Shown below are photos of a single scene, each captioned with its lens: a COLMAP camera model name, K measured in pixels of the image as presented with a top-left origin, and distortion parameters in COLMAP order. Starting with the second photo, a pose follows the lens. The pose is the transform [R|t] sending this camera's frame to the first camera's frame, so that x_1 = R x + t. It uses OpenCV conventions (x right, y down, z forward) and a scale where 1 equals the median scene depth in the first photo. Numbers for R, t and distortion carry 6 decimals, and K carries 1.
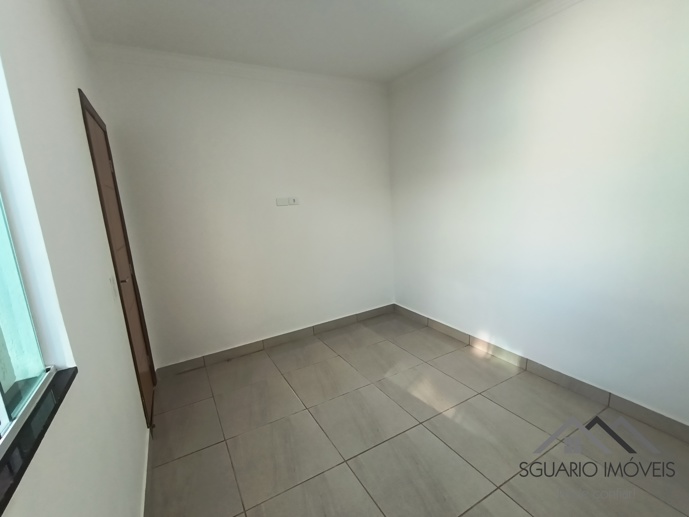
lens RADIAL K [[322.9, 0, 345.0], [0, 322.9, 263.7], [0, 0, 1]] dist [-0.003321, 0.001671]
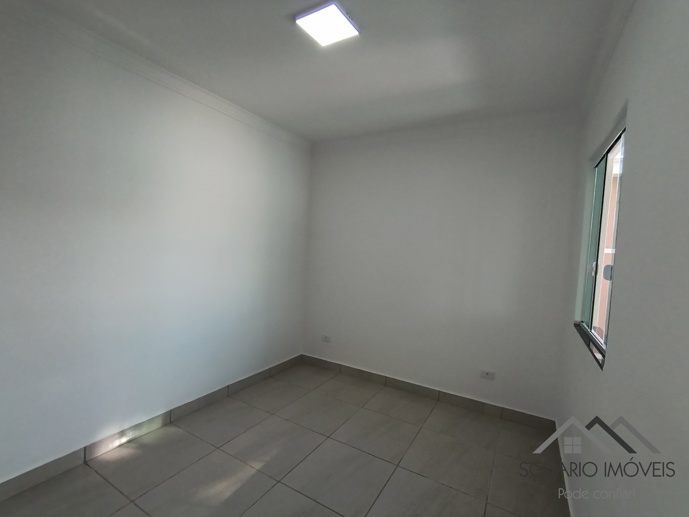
lens RADIAL K [[322.9, 0, 345.0], [0, 322.9, 263.7], [0, 0, 1]] dist [-0.003321, 0.001671]
pose [[-0.506699, -0.009054, 0.862076, -0.484254], [0.159185, 0.981769, 0.103874, -0.138798], [-0.847300, 0.189863, -0.496020, 0.883325]]
